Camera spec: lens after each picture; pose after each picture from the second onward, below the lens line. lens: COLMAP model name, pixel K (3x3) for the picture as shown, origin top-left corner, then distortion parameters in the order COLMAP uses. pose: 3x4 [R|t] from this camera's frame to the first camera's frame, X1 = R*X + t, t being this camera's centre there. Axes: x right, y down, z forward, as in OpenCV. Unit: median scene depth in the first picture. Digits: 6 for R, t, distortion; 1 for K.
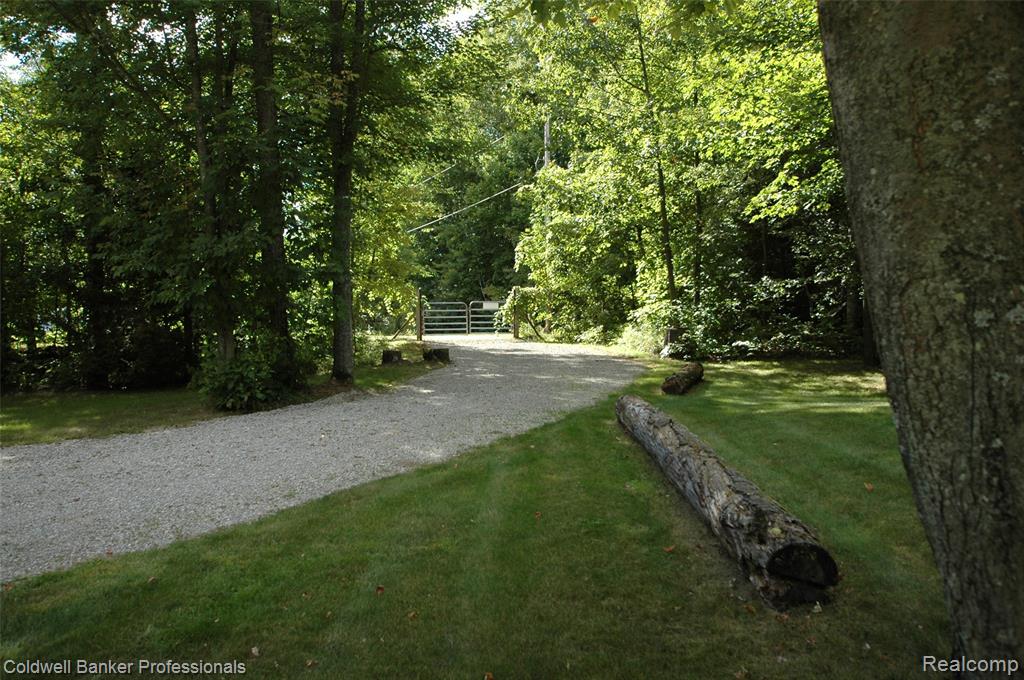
lens RADIAL K [[840.9, 0, 507.0], [0, 840.9, 340.3], [0, 0, 1]] dist [-0.012705, 0.057692]
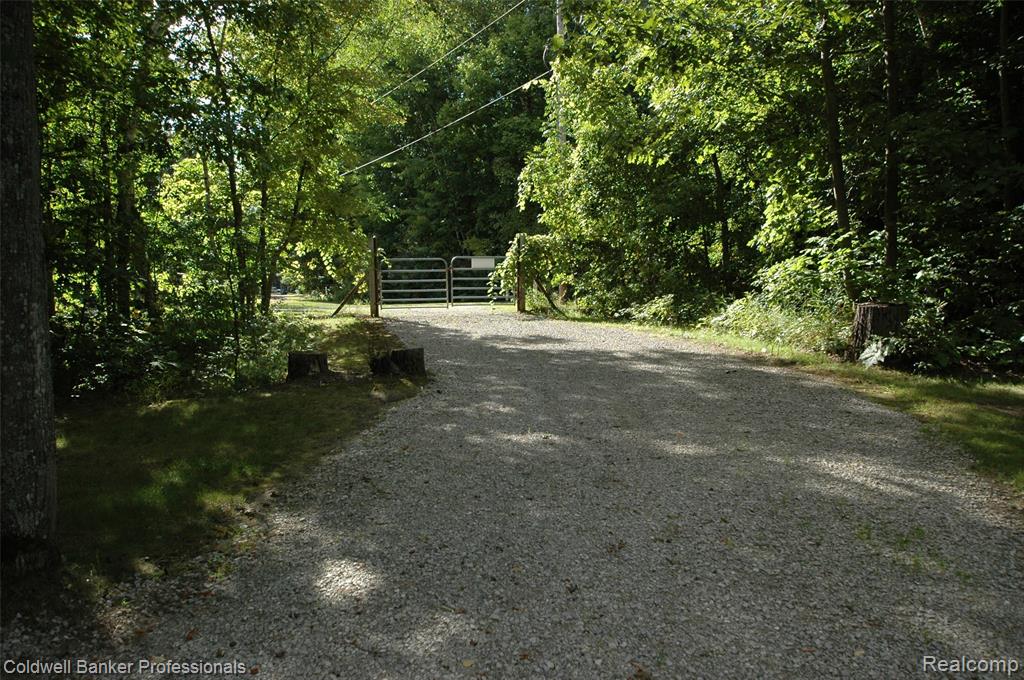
lens RADIAL K [[840.9, 0, 507.0], [0, 840.9, 340.3], [0, 0, 1]] dist [-0.012705, 0.057692]
pose [[0.999249, -0.007255, 0.038055, -0.025838], [0.005431, 0.998841, 0.047817, -0.011841], [-0.038358, -0.047575, 0.998131, 0.335055]]
